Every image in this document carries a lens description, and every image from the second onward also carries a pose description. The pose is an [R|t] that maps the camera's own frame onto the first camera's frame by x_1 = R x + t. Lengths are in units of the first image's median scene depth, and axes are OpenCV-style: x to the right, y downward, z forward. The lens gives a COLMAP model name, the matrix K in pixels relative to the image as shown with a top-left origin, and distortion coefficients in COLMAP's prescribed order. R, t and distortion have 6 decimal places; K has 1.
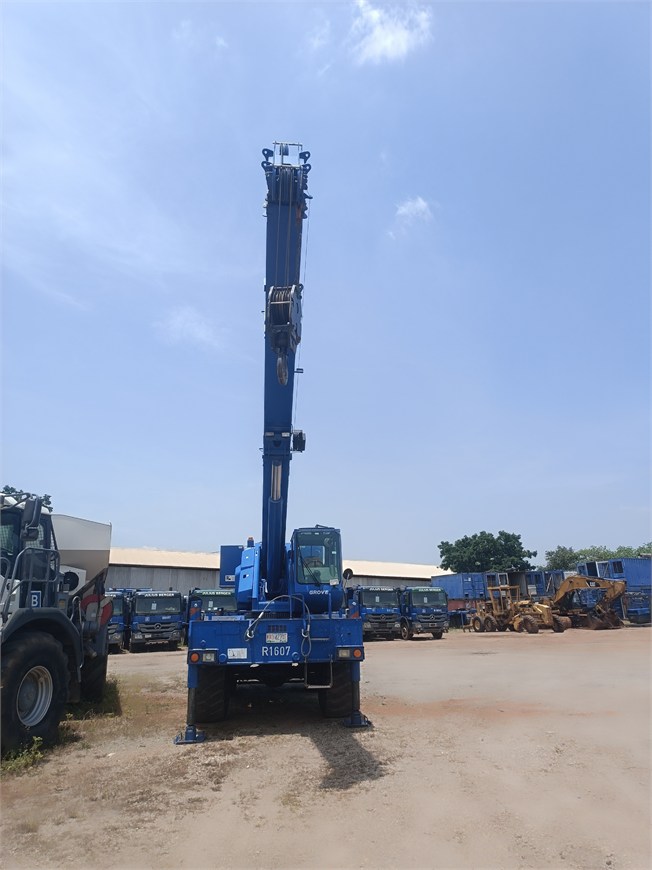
lens RADIAL K [[640.4, 0, 326.0], [0, 640.4, 435.0], [0, 0, 1]] dist [0.021646, -0.005187]
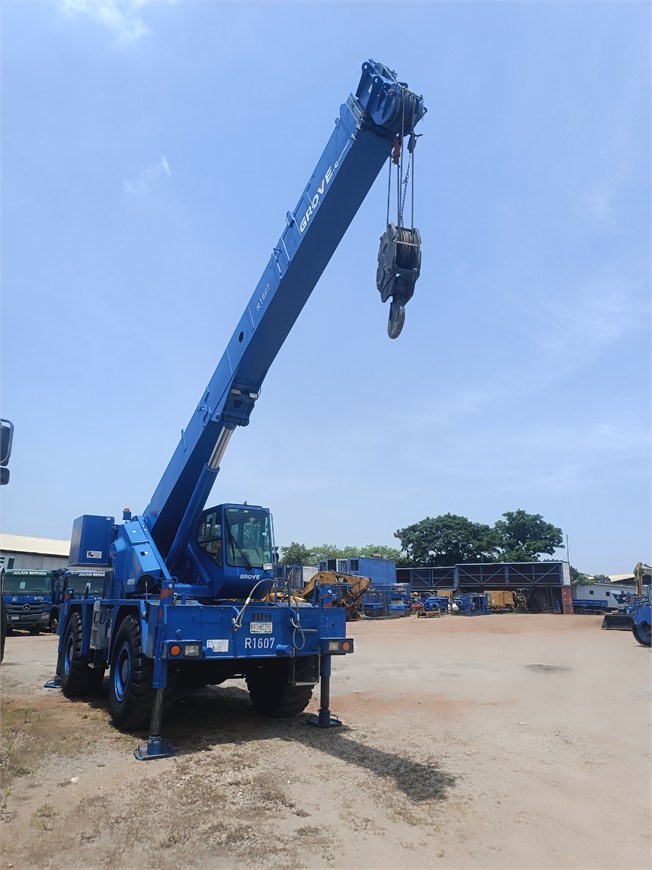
lens RADIAL K [[640.4, 0, 326.0], [0, 640.4, 435.0], [0, 0, 1]] dist [0.021646, -0.005187]
pose [[0.903130, 0.139671, 0.406016, -0.301728], [-0.145850, 0.989180, -0.015859, 0.048987], [-0.403838, -0.044894, 0.913728, 0.152074]]
